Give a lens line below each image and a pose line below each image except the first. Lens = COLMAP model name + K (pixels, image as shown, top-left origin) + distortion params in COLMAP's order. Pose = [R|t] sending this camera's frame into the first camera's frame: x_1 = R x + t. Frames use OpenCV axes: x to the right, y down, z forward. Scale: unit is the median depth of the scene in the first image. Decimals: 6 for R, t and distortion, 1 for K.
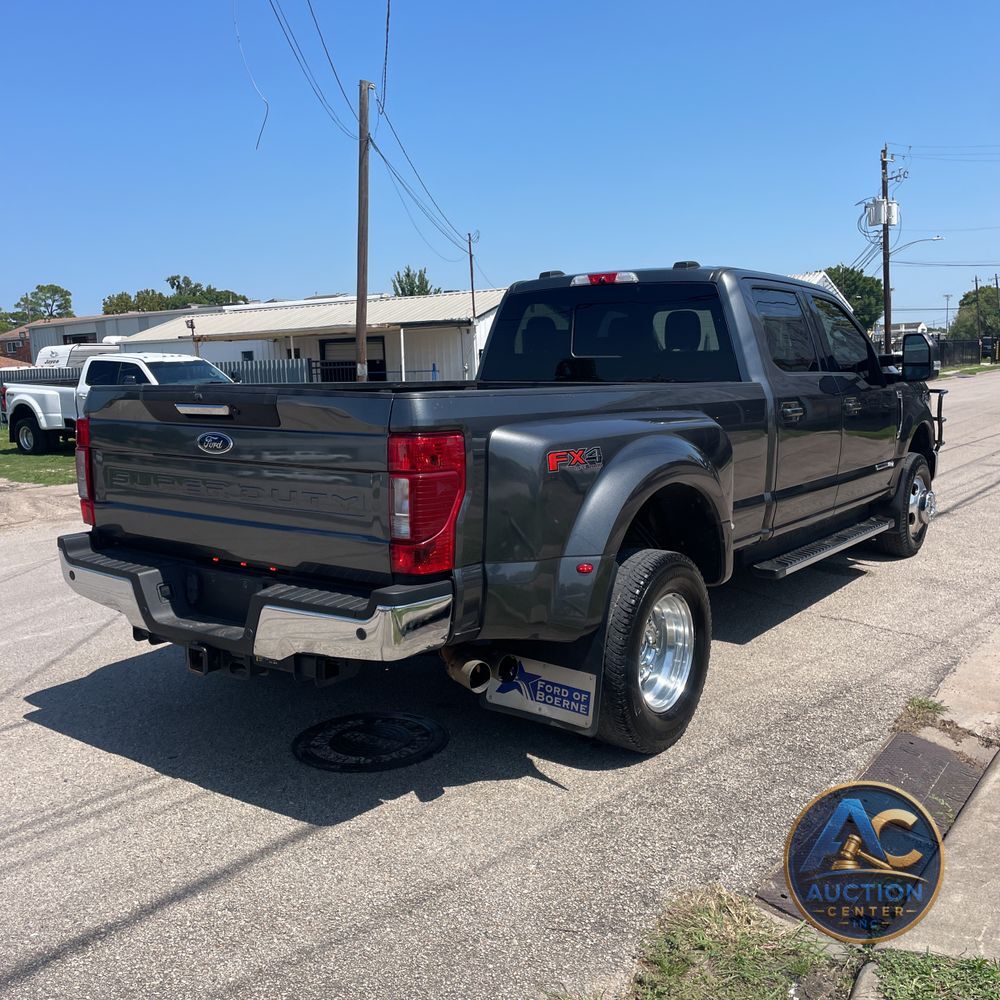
lens RADIAL K [[995.1, 0, 495.1], [0, 995.1, 494.4], [0, 0, 1]] dist [0.084395, -0.110076]
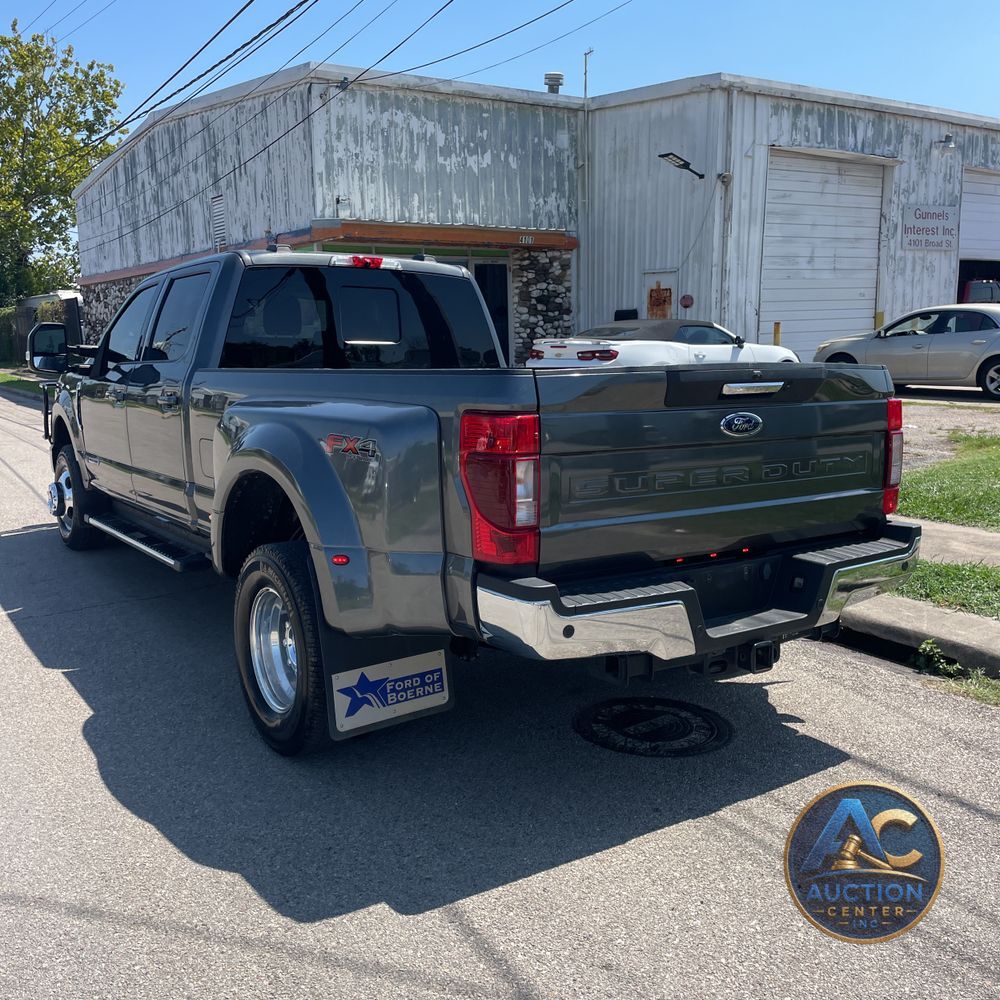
lens RADIAL K [[995.1, 0, 495.1], [0, 995.1, 494.4], [0, 0, 1]] dist [0.084395, -0.110076]
pose [[0.333070, -0.116521, 0.935675, -1.131936], [0.120865, 0.989425, 0.080190, -0.082072], [-0.935124, 0.086381, 0.343631, 0.827974]]
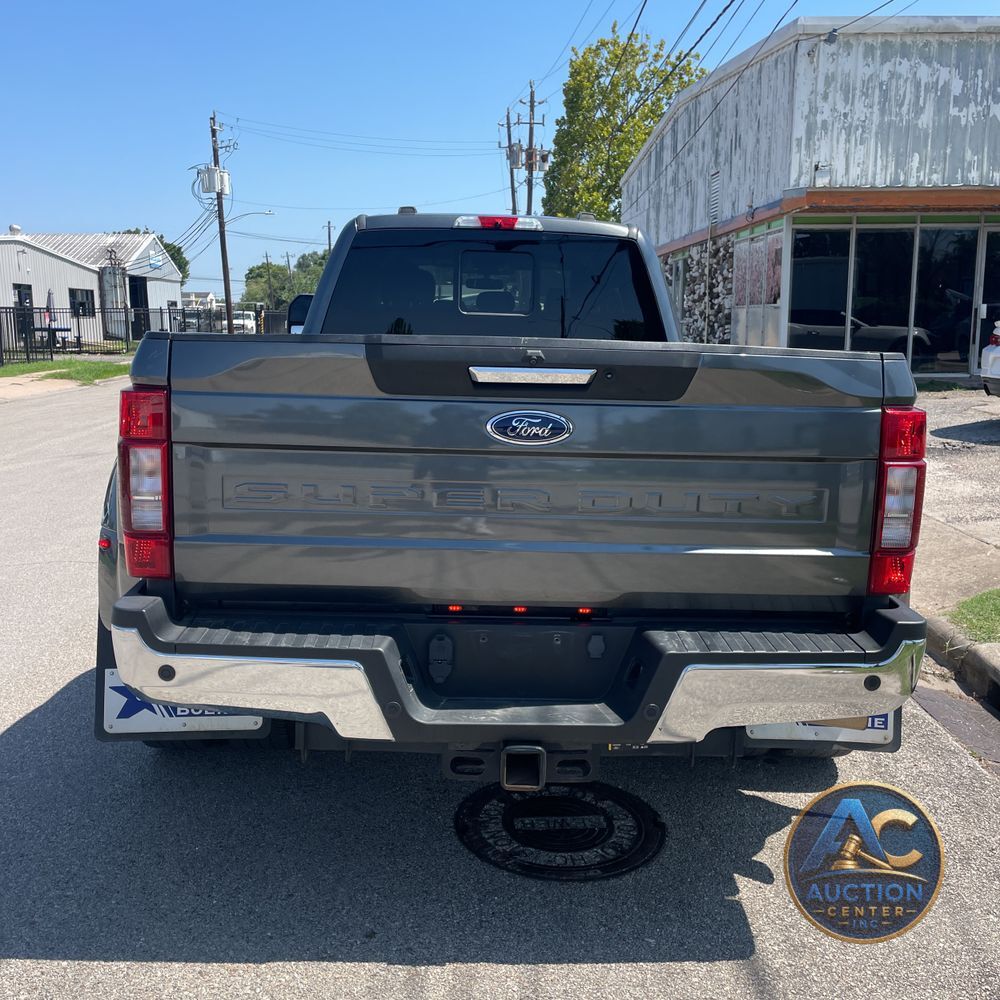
lens RADIAL K [[995.1, 0, 495.1], [0, 995.1, 494.4], [0, 0, 1]] dist [0.084395, -0.110076]
pose [[0.783478, -0.065854, 0.617920, -0.636627], [0.045029, 0.997771, 0.049243, -0.037910], [-0.619786, -0.010757, 0.784697, 0.473758]]
